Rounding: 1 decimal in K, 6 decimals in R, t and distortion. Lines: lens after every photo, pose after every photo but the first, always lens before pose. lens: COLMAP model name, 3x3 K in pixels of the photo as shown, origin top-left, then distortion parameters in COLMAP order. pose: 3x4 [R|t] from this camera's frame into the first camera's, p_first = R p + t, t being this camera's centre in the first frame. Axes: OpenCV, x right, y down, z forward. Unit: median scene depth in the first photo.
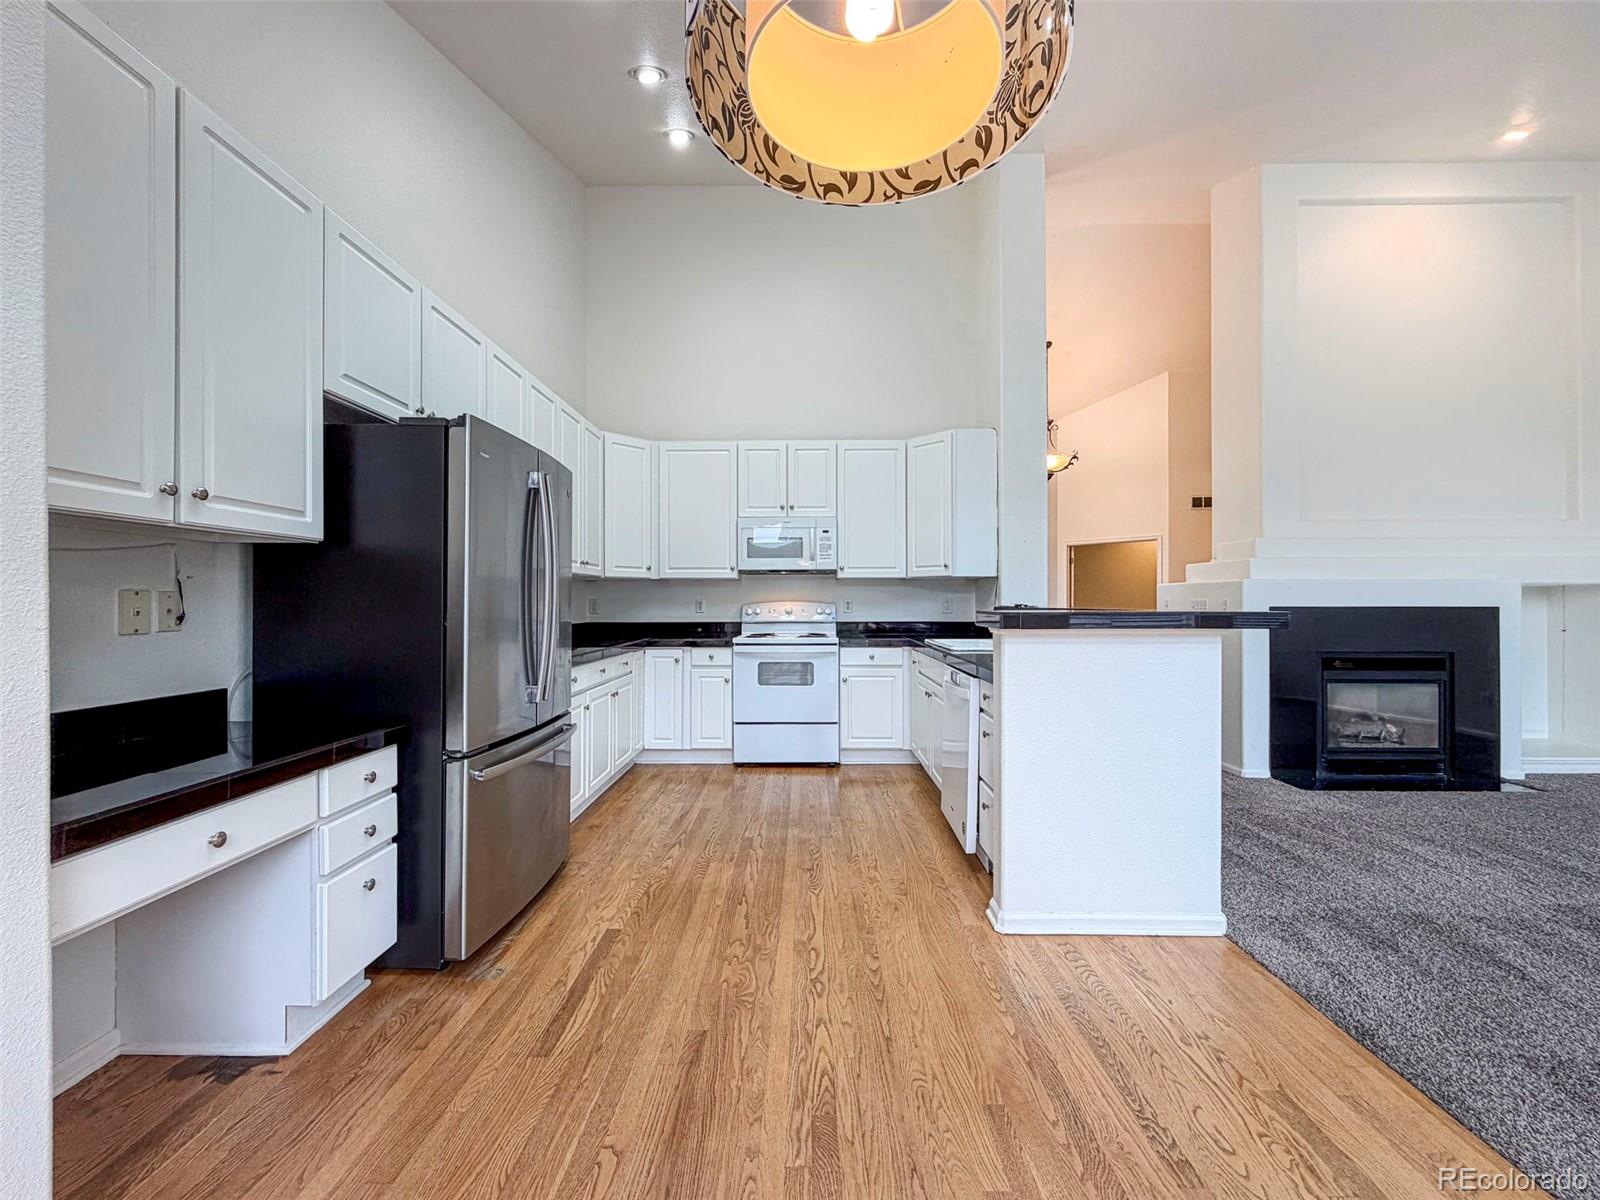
lens RADIAL K [[643.7, 0, 799.2], [0, 643.7, 593.0], [0, 0, 1]] dist [0.002737, -0.000093]
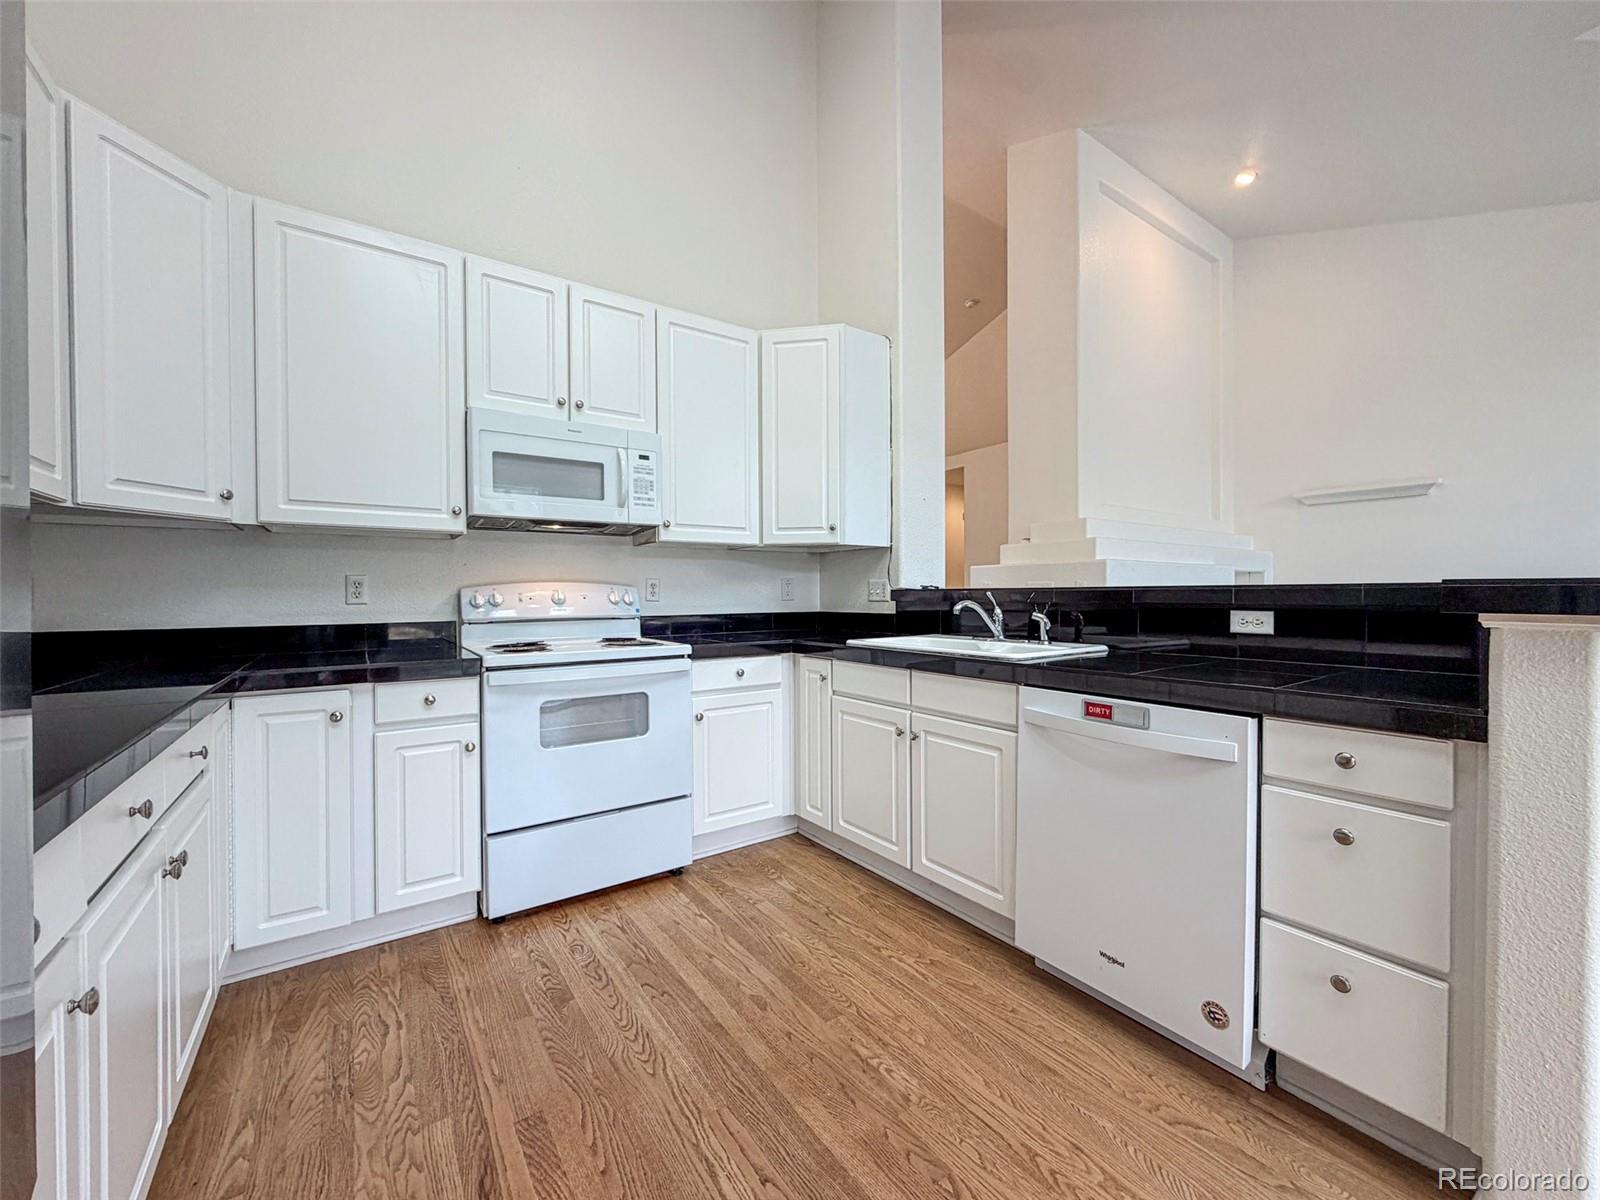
lens RADIAL K [[643.7, 0, 799.2], [0, 643.7, 593.0], [0, 0, 1]] dist [0.002737, -0.000093]
pose [[0.810909, -0.001830, 0.585170, -0.179286], [-0.002798, 0.999972, 0.007006, 0.019521], [-0.585166, -0.007318, 0.810880, 0.458096]]
